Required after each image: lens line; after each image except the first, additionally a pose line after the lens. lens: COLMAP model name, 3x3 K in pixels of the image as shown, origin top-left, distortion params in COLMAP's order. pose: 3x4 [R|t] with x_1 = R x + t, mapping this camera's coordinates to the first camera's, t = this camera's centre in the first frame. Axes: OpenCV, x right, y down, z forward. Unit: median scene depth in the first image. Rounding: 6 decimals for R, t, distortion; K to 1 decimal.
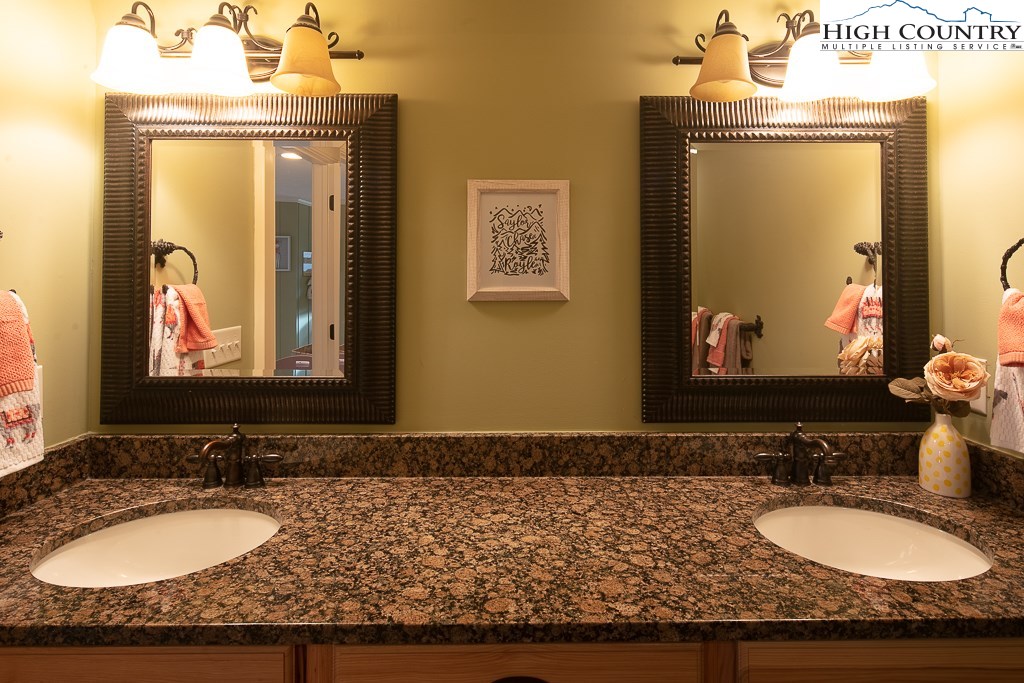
lens RADIAL K [[523.4, 0, 514.4], [0, 523.4, 298.1], [0, 0, 1]] dist [0.002116, -0.003186]
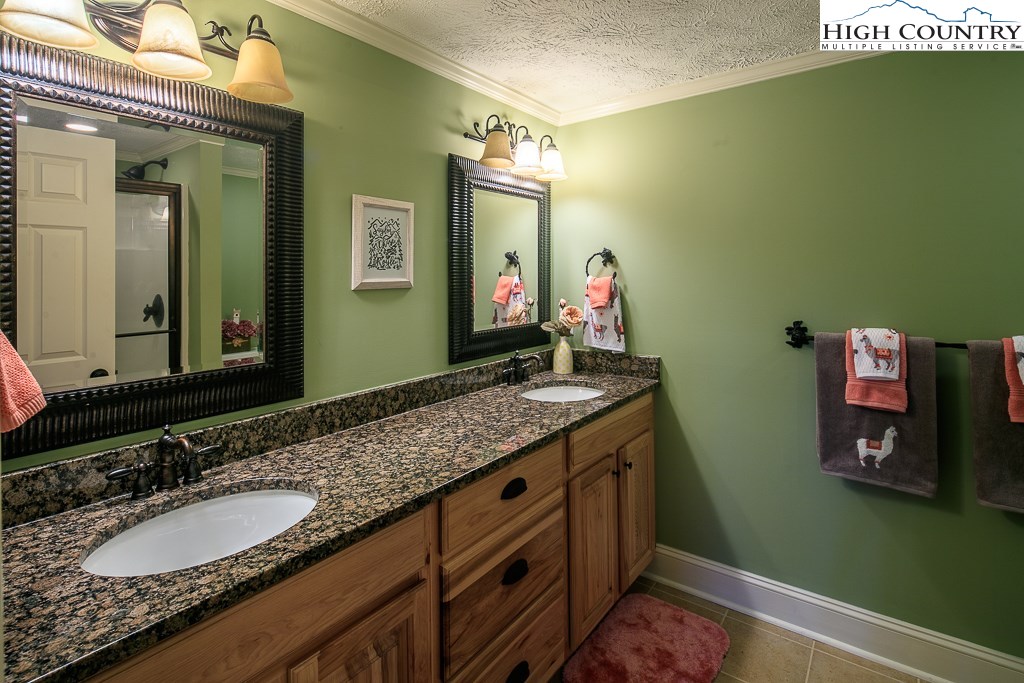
lens RADIAL K [[508.9, 0, 510.9], [0, 508.9, 334.2], [0, 0, 1]] dist [0.004084, -0.003987]
pose [[0.601468, -0.097868, 0.792879, -0.857787], [0.042112, 0.994972, 0.090868, 0.016327], [-0.797786, -0.021264, 0.602566, -0.059015]]
